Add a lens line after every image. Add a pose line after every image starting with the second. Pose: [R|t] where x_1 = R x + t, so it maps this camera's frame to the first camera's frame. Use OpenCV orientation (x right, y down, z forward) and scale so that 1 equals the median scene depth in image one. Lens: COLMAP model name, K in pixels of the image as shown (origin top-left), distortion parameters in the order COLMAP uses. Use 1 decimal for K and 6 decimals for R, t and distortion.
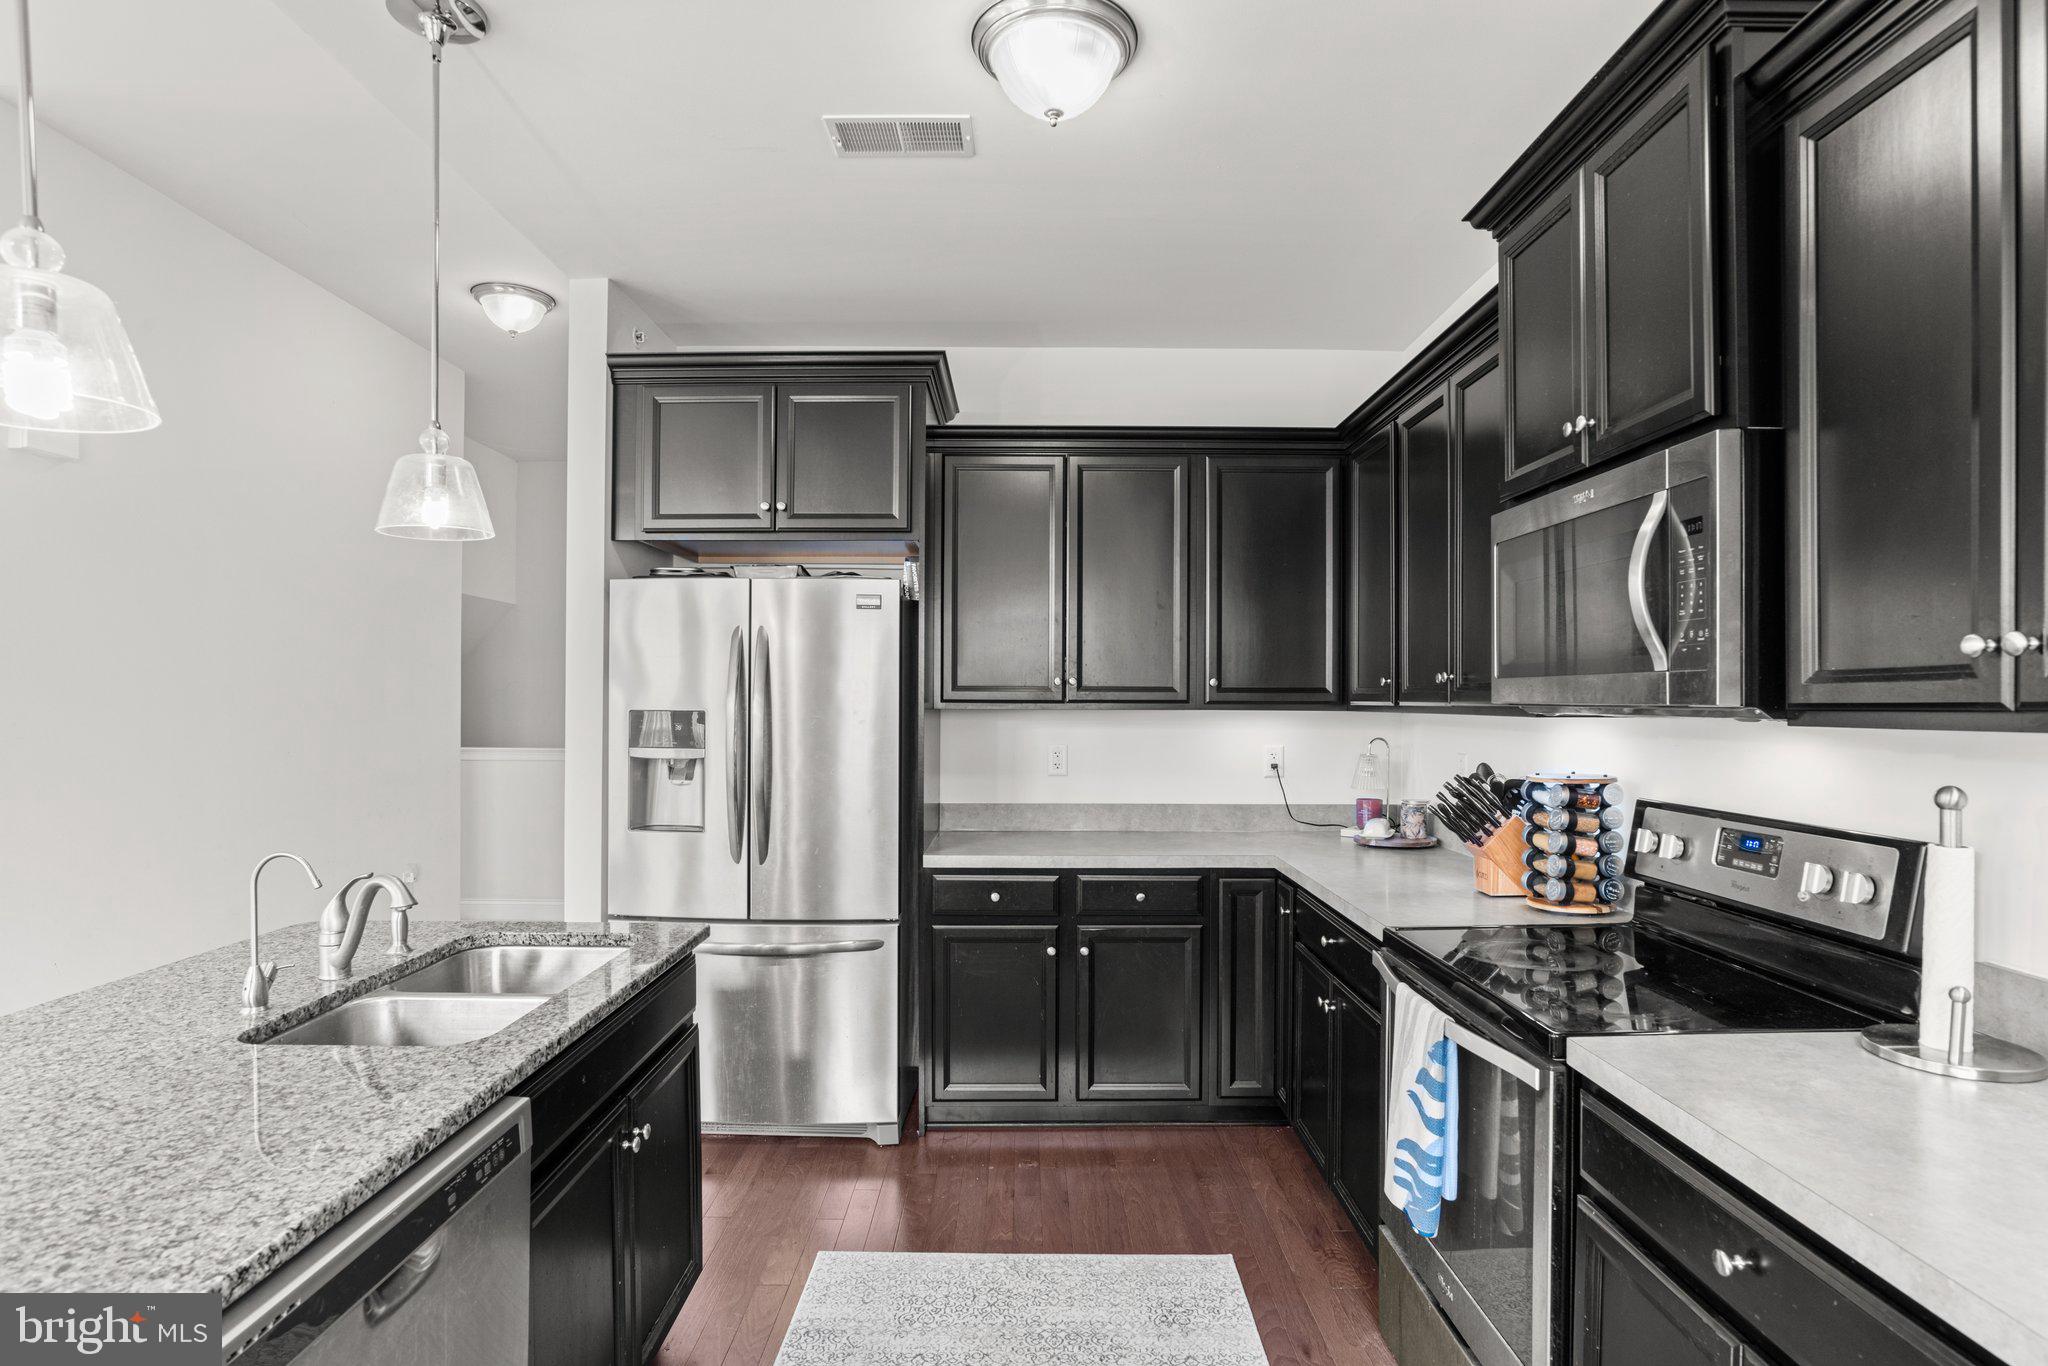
lens RADIAL K [[1061.1, 0, 1028.9], [0, 1061.1, 702.9], [0, 0, 1]] dist [-0.048354, 0.022532]
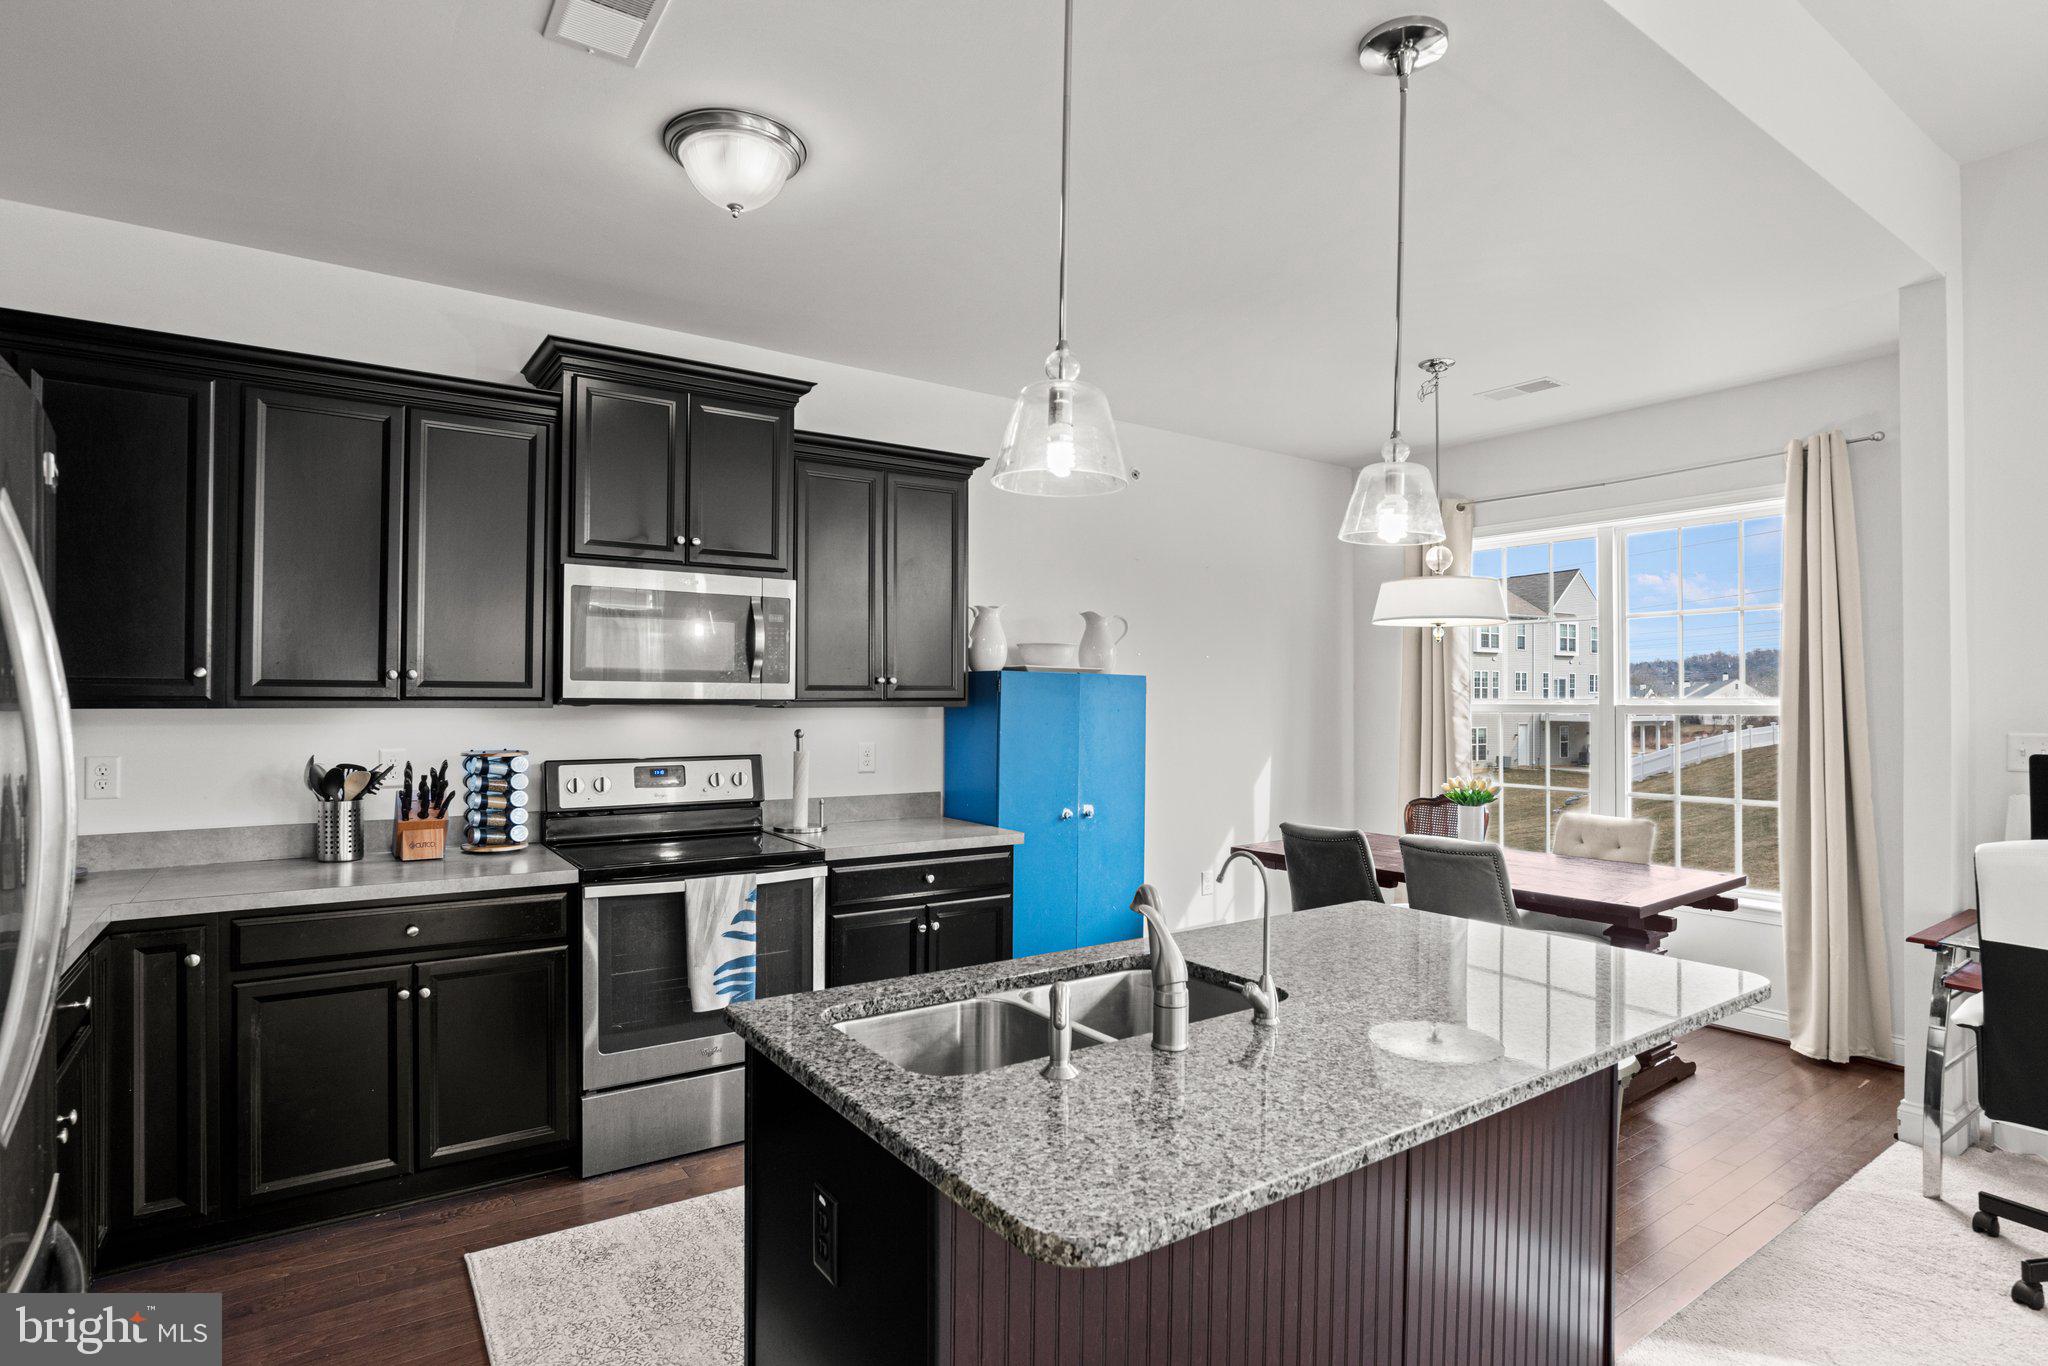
lens RADIAL K [[1061.1, 0, 1029.8], [0, 1061.1, 698.7], [0, 0, 1]] dist [-0.048354, 0.022532]
pose [[-0.577501, -0.003896, 0.816381, -0.845807], [-0.002513, 0.999992, 0.002995, -0.003864], [-0.816386, -0.000322, -0.577506, 1.041542]]
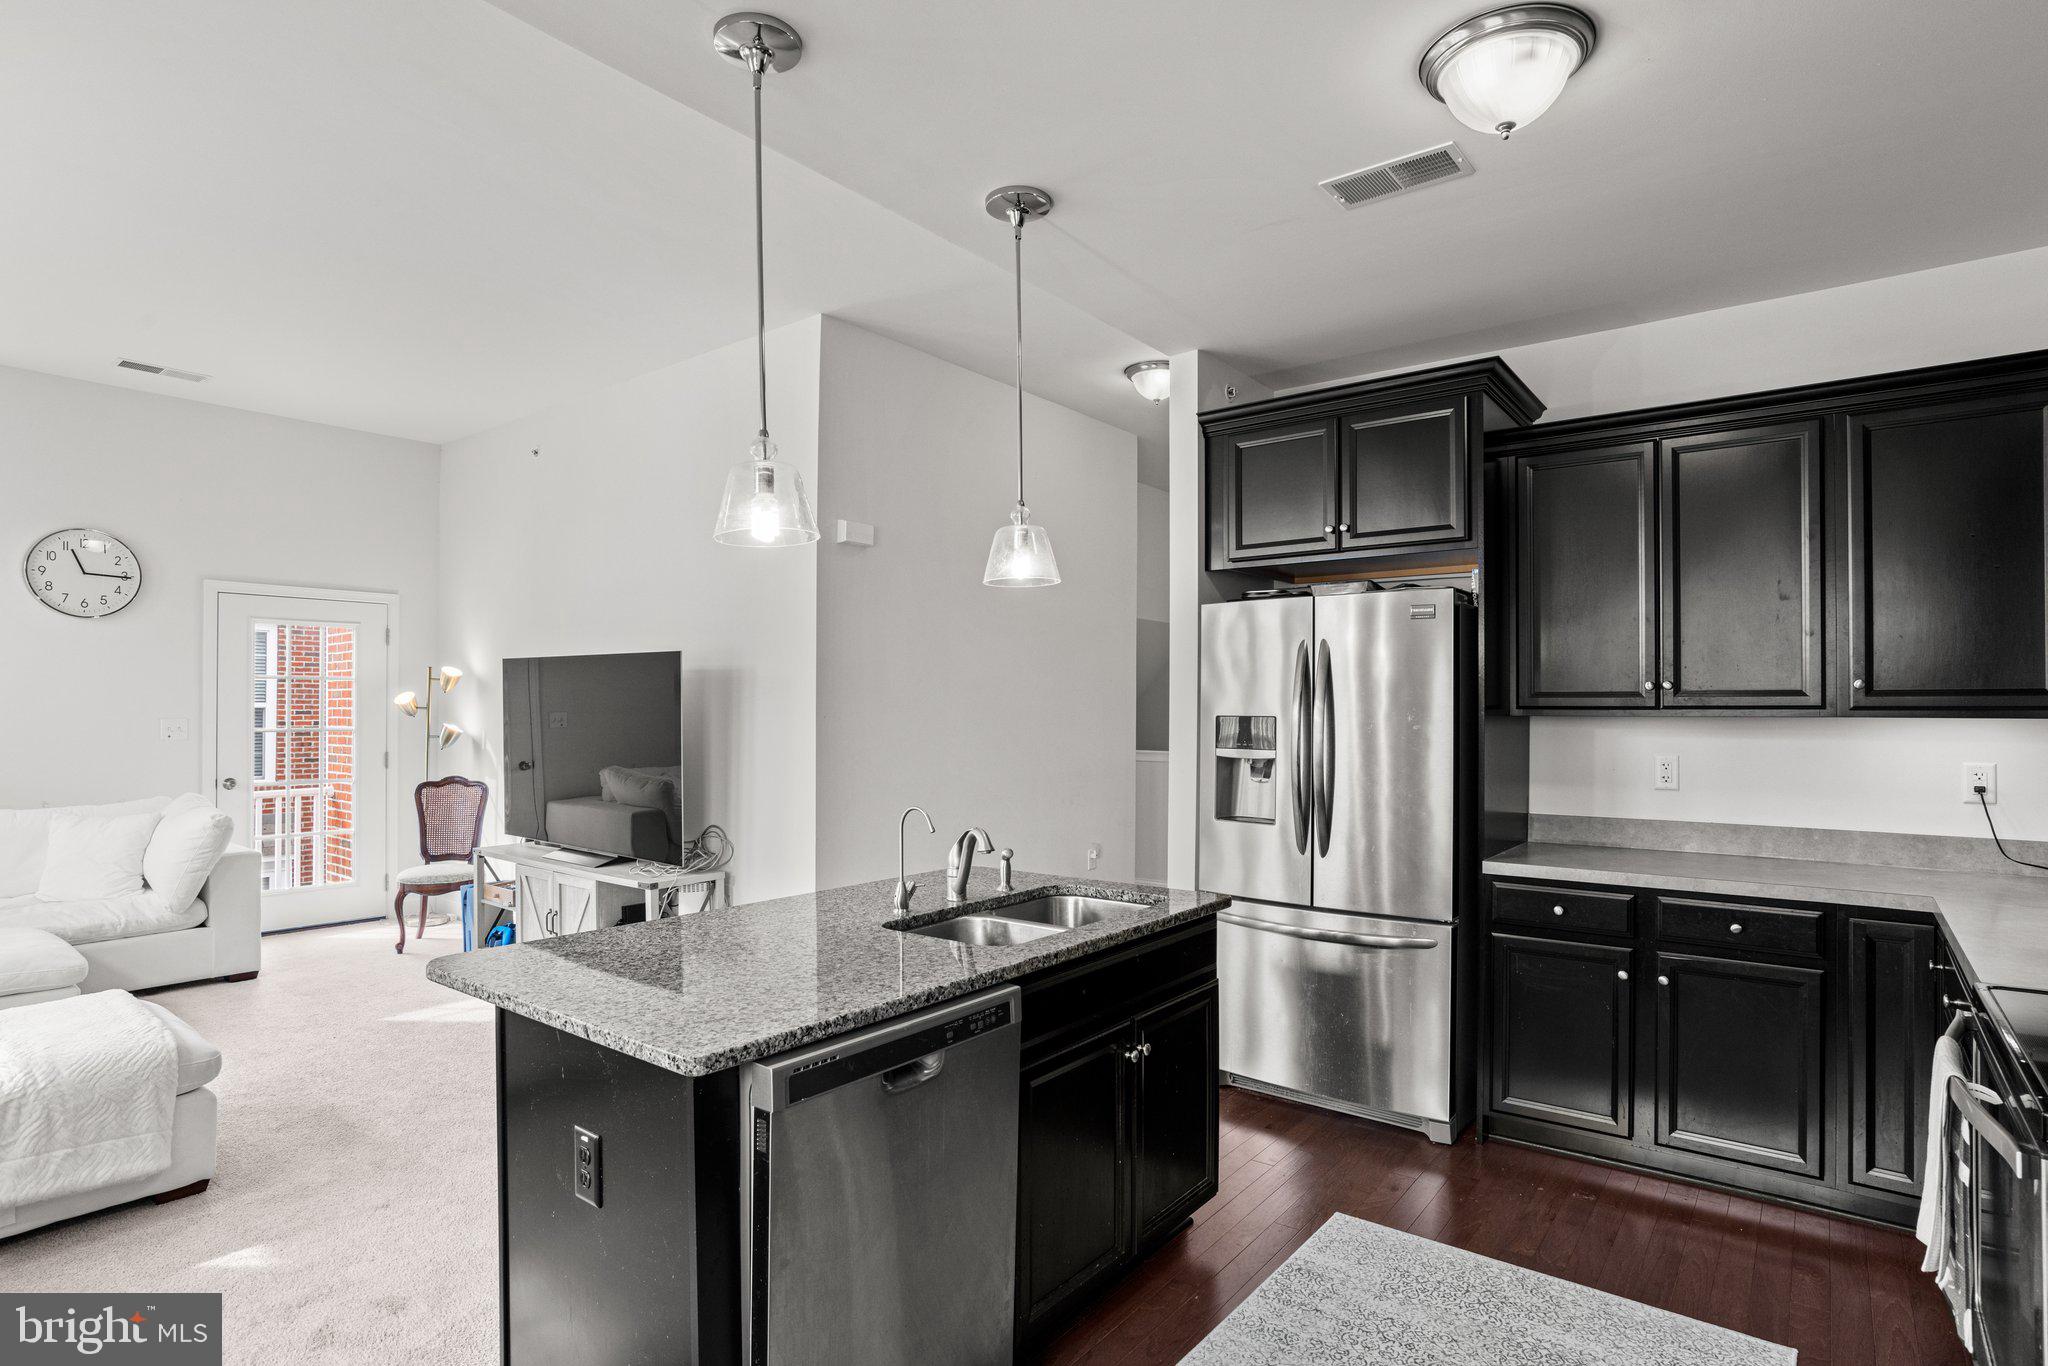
lens RADIAL K [[1061.1, 0, 1028.4], [0, 1061.1, 696.7], [0, 0, 1]] dist [-0.048354, 0.022532]
pose [[0.788955, -0.009409, -0.614378, 0.203375], [-0.001800, 0.999843, -0.017624, 0.007727], [0.614448, 0.015011, 0.788815, -0.057657]]
